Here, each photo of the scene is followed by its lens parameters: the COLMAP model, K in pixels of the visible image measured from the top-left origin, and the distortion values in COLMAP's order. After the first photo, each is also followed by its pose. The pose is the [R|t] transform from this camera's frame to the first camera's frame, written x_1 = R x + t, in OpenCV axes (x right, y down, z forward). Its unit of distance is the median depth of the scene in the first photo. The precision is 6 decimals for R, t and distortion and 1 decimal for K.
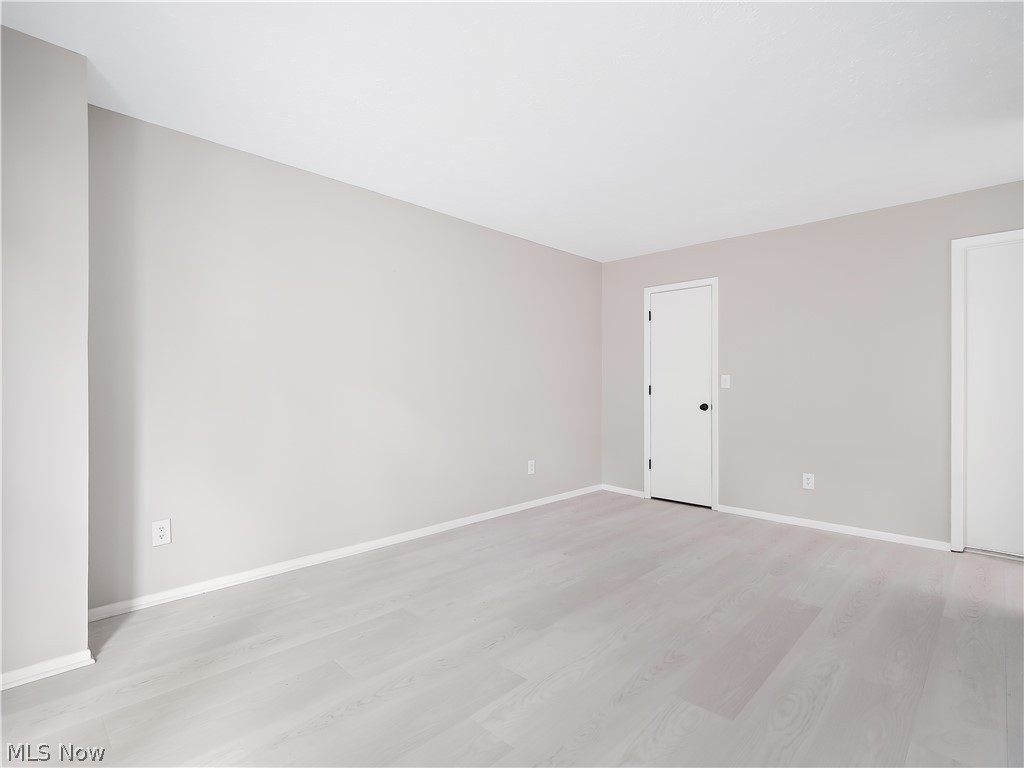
lens RADIAL K [[478.0, 0, 506.5], [0, 478.0, 378.1], [0, 0, 1]] dist [-0.002310, -0.000409]
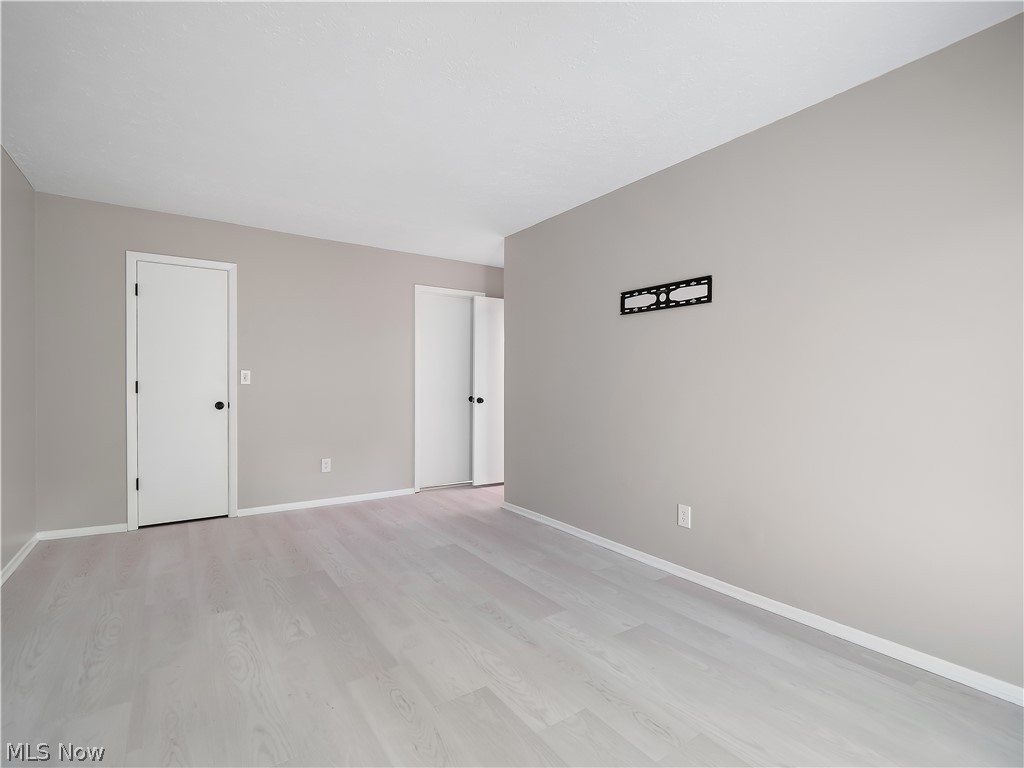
lens RADIAL K [[478.0, 0, 506.5], [0, 478.0, 378.1], [0, 0, 1]] dist [-0.002310, -0.000409]
pose [[0.243472, 0.006438, 0.969887, -0.373214], [-0.015534, 0.999876, -0.002737, 0.003738], [-0.969784, -0.014399, 0.243542, 0.307973]]
